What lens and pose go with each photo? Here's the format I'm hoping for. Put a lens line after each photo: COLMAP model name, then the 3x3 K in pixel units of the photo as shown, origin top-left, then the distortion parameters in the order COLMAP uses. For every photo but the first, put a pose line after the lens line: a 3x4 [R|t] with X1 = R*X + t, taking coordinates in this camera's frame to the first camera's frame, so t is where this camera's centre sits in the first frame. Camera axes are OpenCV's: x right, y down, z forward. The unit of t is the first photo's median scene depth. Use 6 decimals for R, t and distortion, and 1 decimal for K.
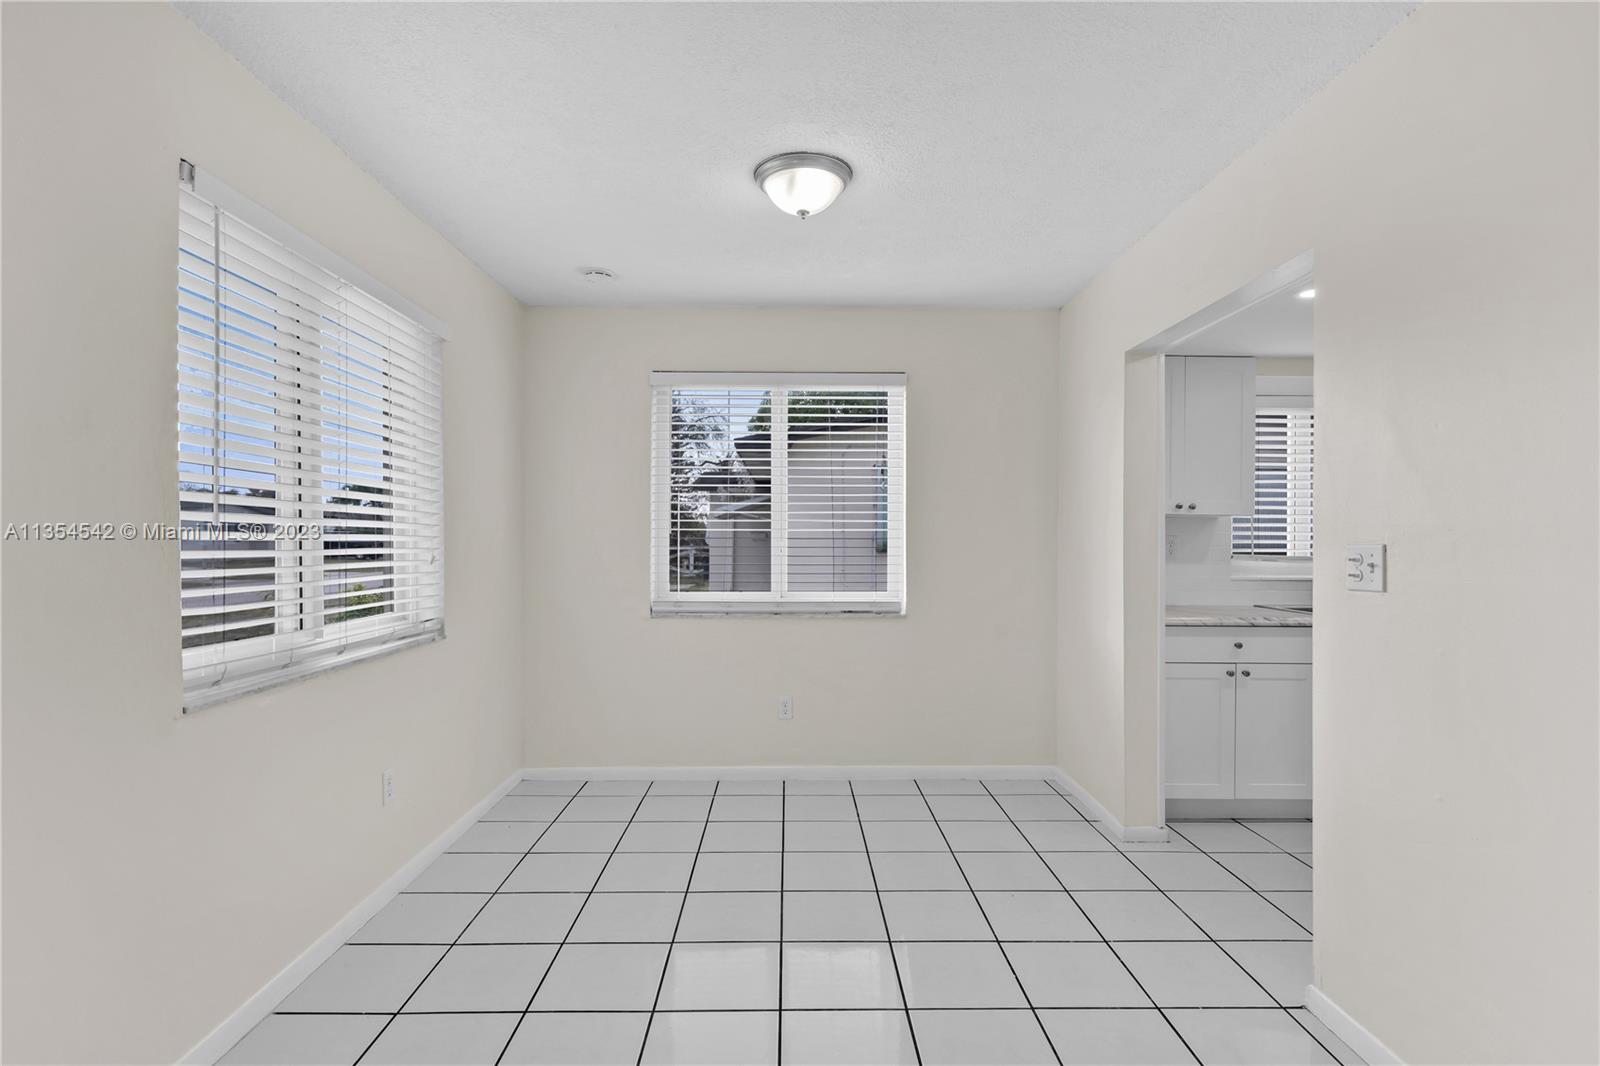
lens RADIAL K [[769.1, 0, 791.4], [0, 769.1, 545.4], [0, 0, 1]] dist [0.002688, -0.000952]
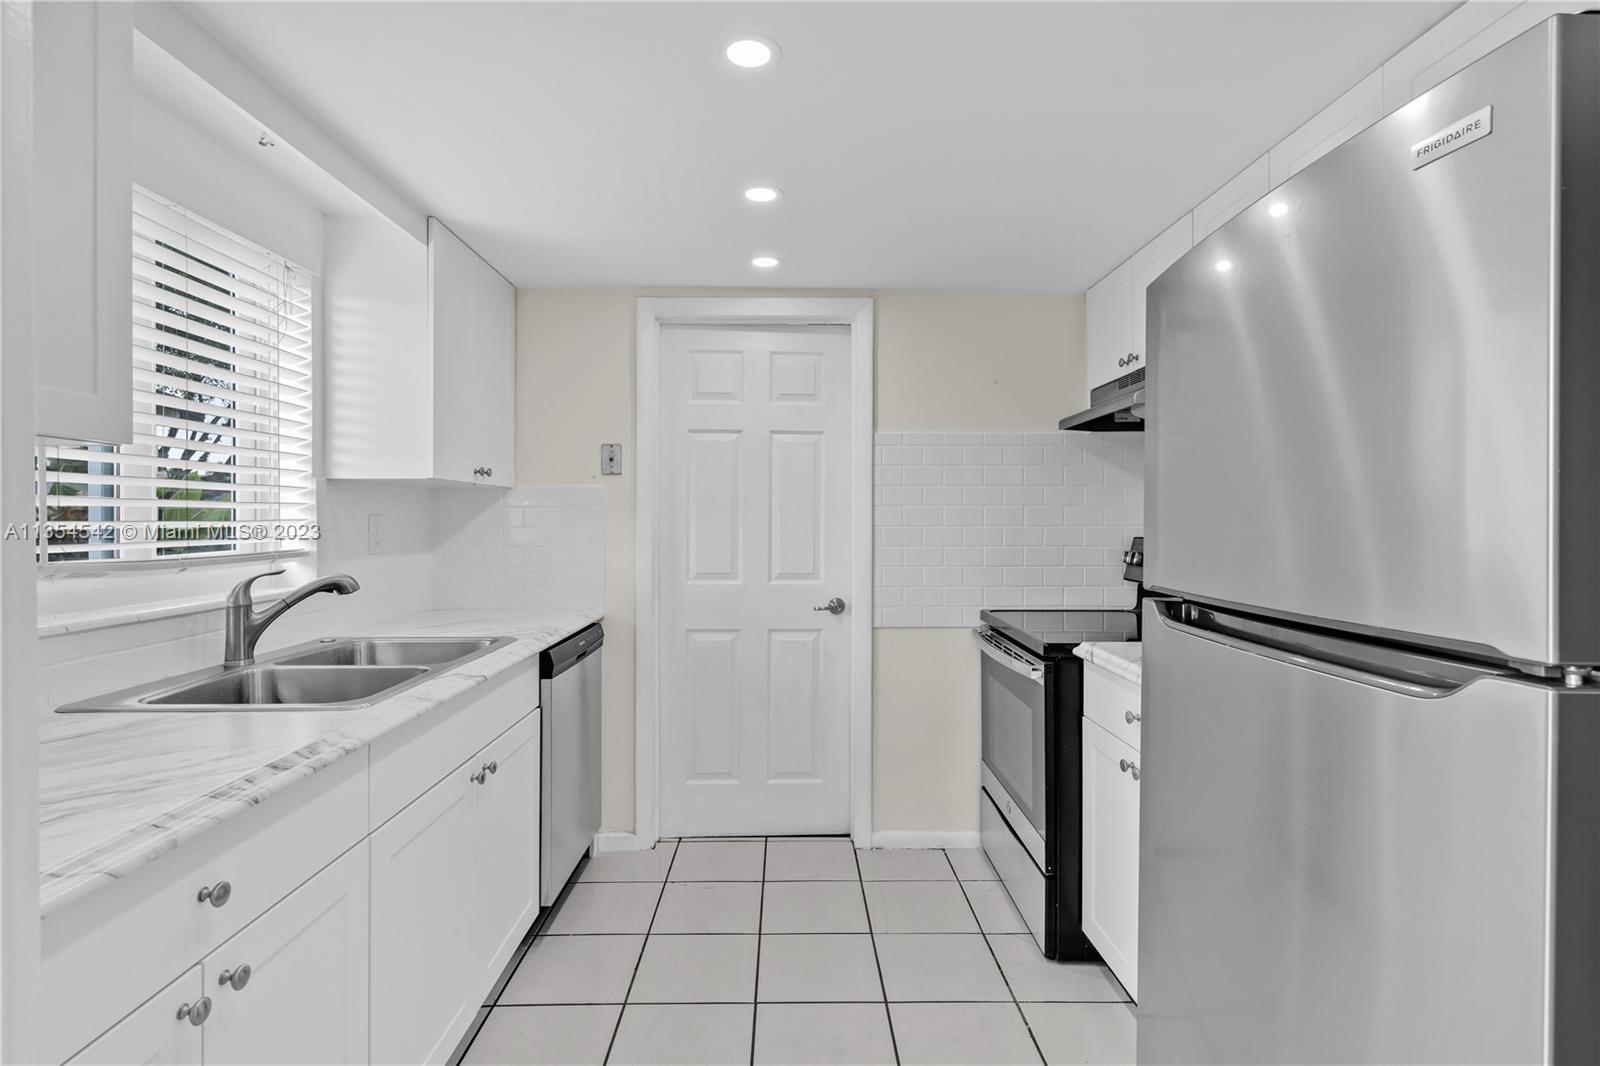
lens RADIAL K [[769.1, 0, 793.9], [0, 769.1, 526.8], [0, 0, 1]] dist [0.002688, -0.000952]
pose [[0.008077, -0.011715, 0.999899, 0.263460], [0.001022, 0.999931, 0.011708, -0.007868], [-0.999967, 0.000928, 0.008089, 0.688352]]
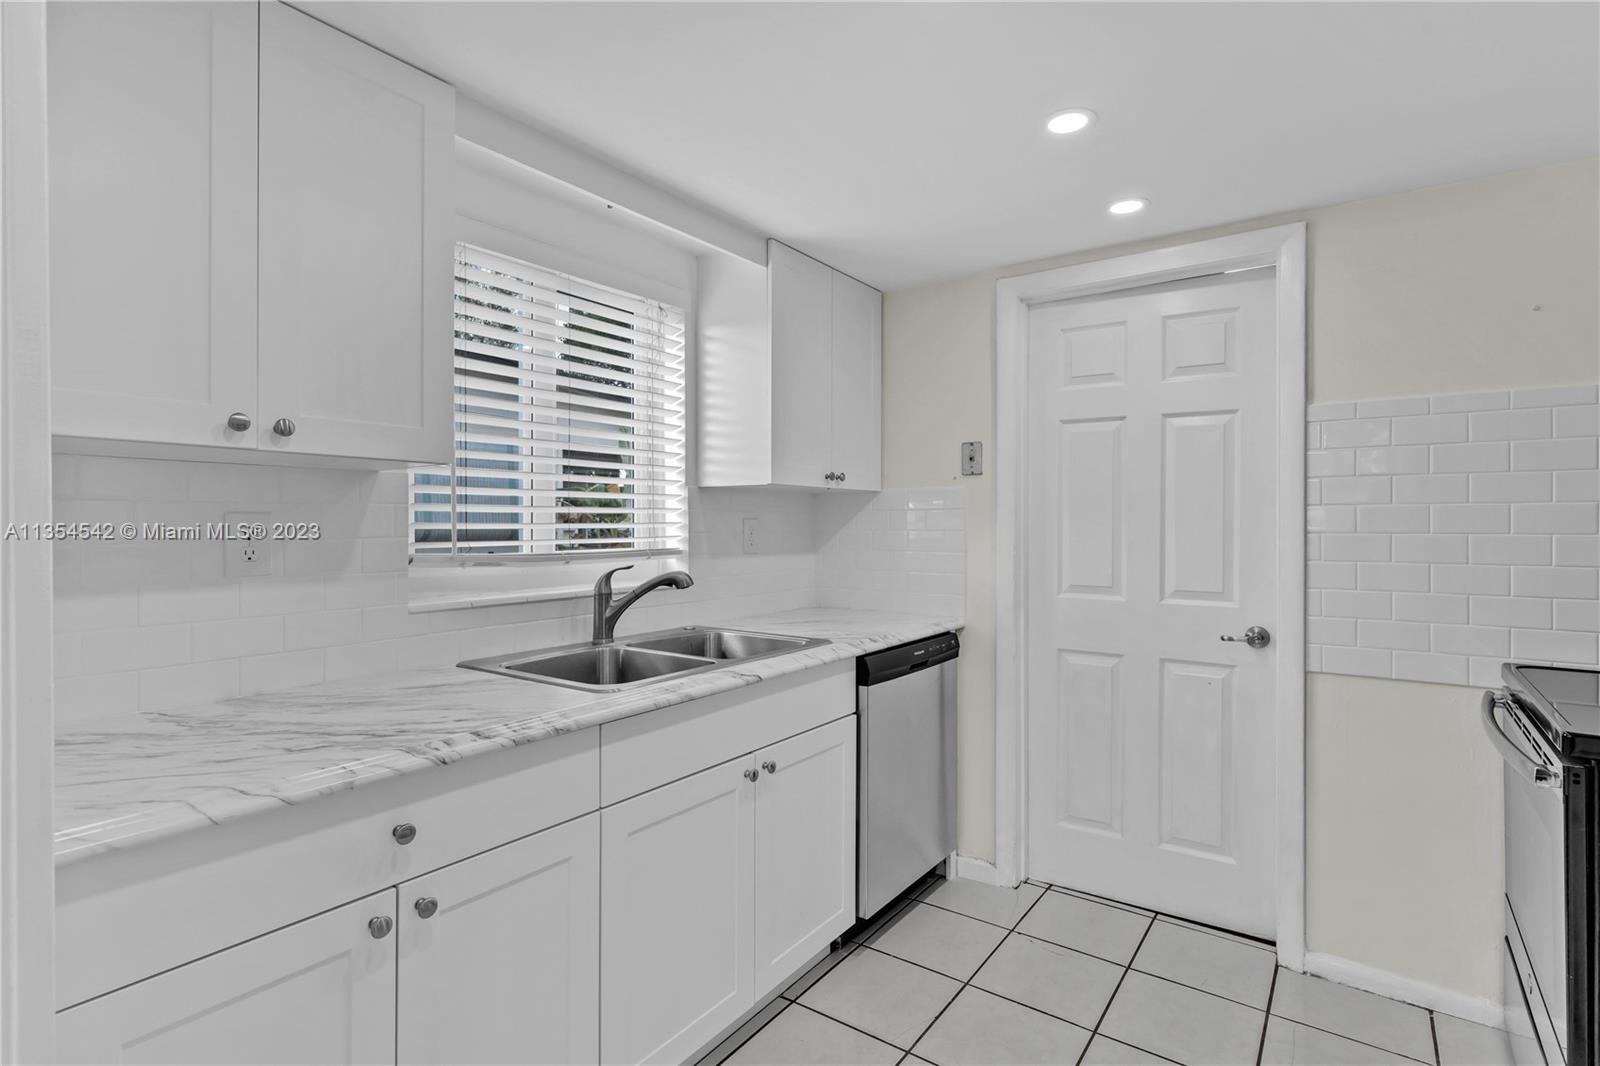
lens RADIAL K [[769.1, 0, 795.7], [0, 769.1, 527.0], [0, 0, 1]] dist [0.002688, -0.000952]
pose [[0.595367, -0.005964, 0.803432, 0.360531], [0.000554, 0.999975, 0.007013, -0.007714], [-0.803454, -0.003730, 0.595355, 0.576648]]
